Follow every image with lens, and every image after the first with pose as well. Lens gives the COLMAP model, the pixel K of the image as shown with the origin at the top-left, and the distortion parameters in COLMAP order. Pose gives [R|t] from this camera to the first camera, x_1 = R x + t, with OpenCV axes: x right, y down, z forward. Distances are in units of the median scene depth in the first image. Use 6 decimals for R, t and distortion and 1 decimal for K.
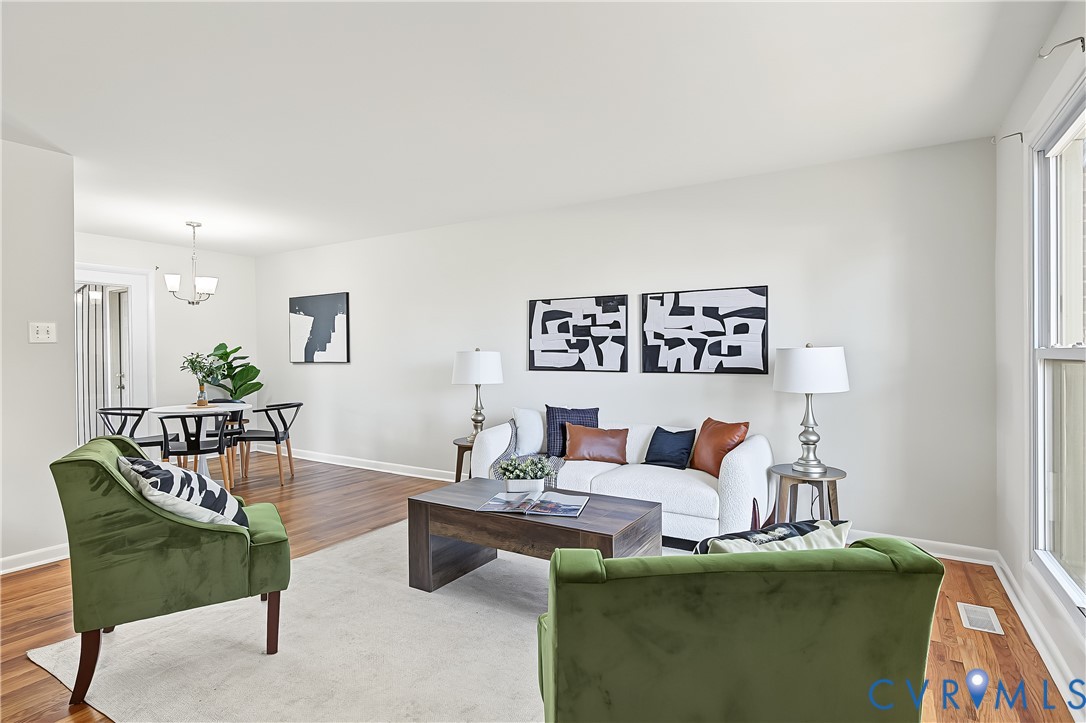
lens RADIAL K [[556.0, 0, 541.1], [0, 556.0, 360.5], [0, 0, 1]] dist [0.000248, 0.000053]
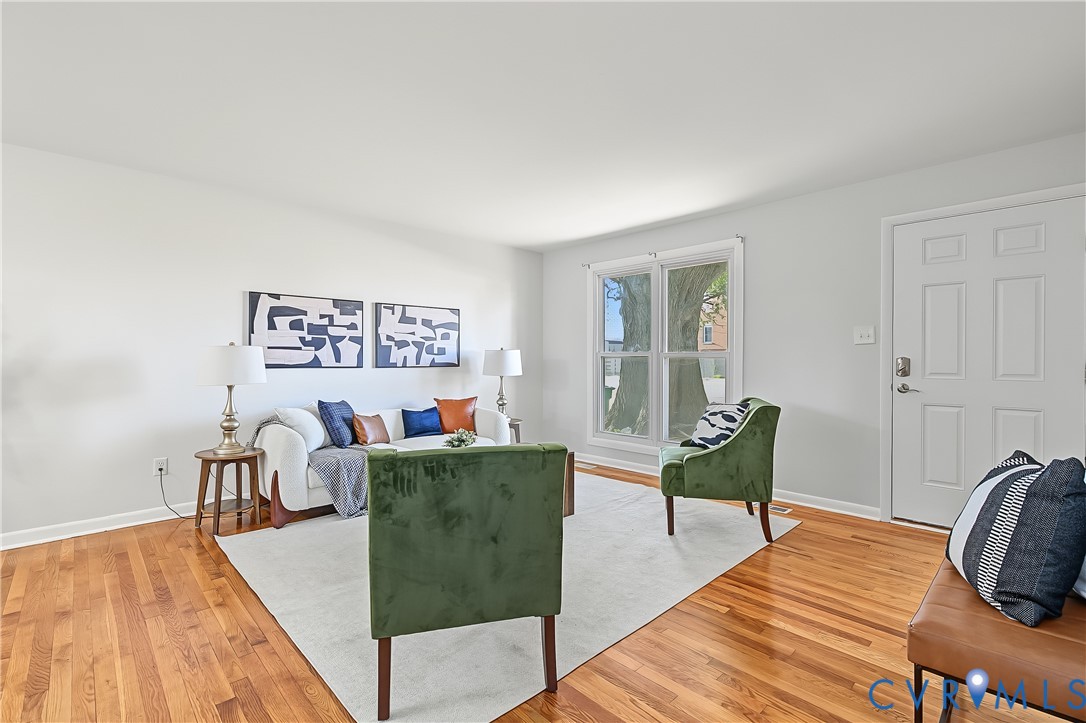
lens RADIAL K [[513.0, 0, 542.1], [0, 513.0, 361.4], [0, 0, 1]] dist [0.000440, 0.000398]
pose [[0.273060, -0.011178, 0.961932, -0.792031], [-0.008440, 0.999866, 0.014015, -0.010687], [-0.961960, -0.011946, 0.272929, 0.345647]]
